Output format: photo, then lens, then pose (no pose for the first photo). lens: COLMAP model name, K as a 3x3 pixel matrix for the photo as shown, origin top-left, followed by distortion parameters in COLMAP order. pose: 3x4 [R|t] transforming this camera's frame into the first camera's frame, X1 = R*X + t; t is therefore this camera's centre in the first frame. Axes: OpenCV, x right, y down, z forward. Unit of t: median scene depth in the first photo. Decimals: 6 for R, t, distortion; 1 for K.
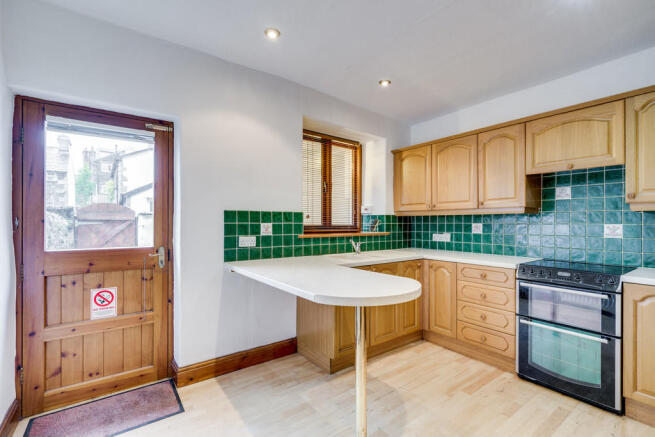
lens RADIAL K [[298.5, 0, 325.0], [0, 298.5, 219.8], [0, 0, 1]] dist [0.000853, 0.000341]
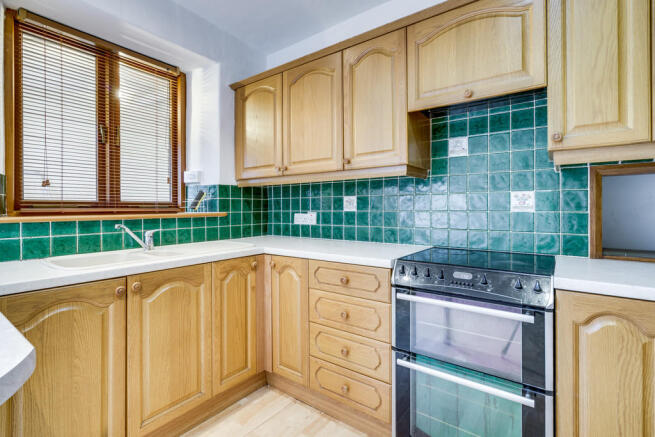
lens RADIAL K [[311.0, 0, 328.4], [0, 311.0, 205.7], [0, 0, 1]] dist [-0.002190, -0.000109]
pose [[0.956874, -0.007095, 0.290418, 0.297356], [0.006622, 0.999975, 0.002613, 0.035394], [-0.290429, -0.000577, 0.956896, 0.393005]]
